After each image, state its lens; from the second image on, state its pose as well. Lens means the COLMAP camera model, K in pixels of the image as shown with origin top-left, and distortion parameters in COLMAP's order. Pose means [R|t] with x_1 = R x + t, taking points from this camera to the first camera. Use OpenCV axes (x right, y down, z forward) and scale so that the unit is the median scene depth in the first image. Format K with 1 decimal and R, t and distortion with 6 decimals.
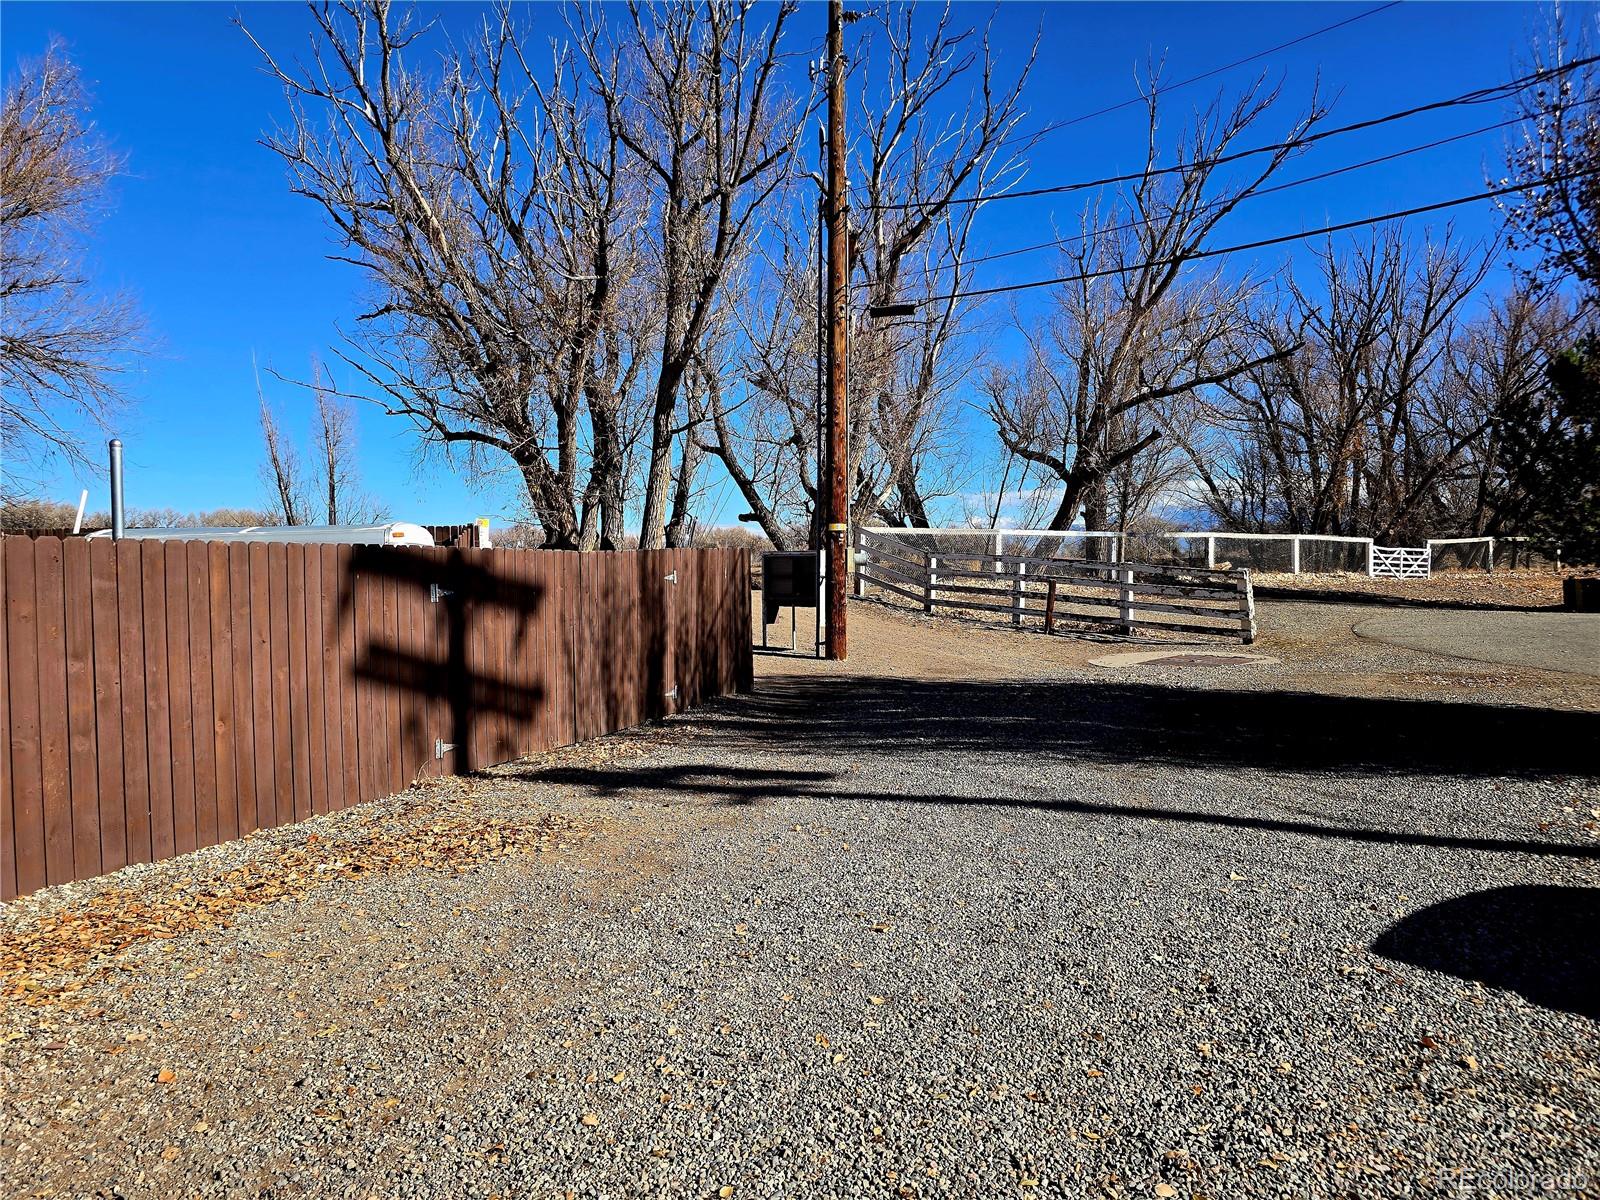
lens RADIAL K [[1049.9, 0, 798.4], [0, 1049.9, 598.9], [0, 0, 1]] dist [-0.000646, 0.000107]
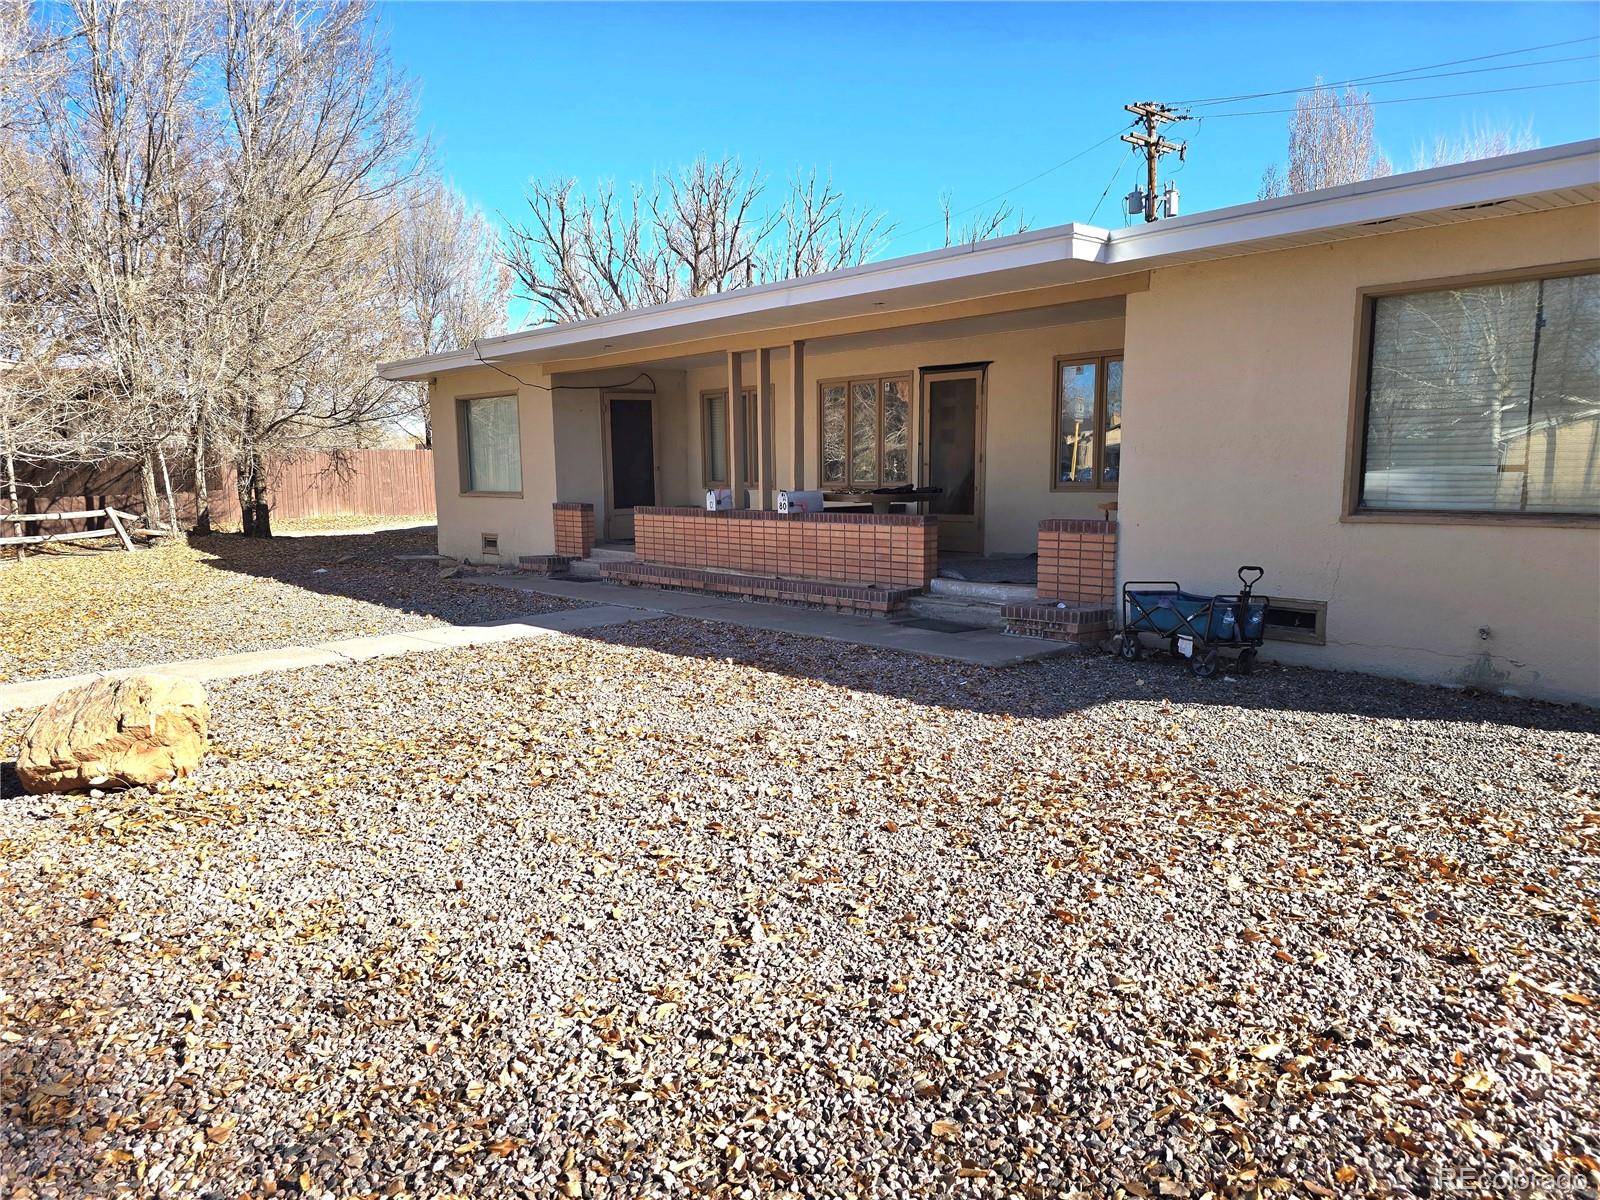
lens RADIAL K [[1049.9, 0, 803.1], [0, 1049.9, 602.8], [0, 0, 1]] dist [-0.000646, 0.000107]
pose [[0.999832, 0.006541, -0.017130, 0.131842], [-0.004985, 0.995983, 0.089400, 0.066889], [0.017646, -0.089299, 0.995849, -1.092169]]
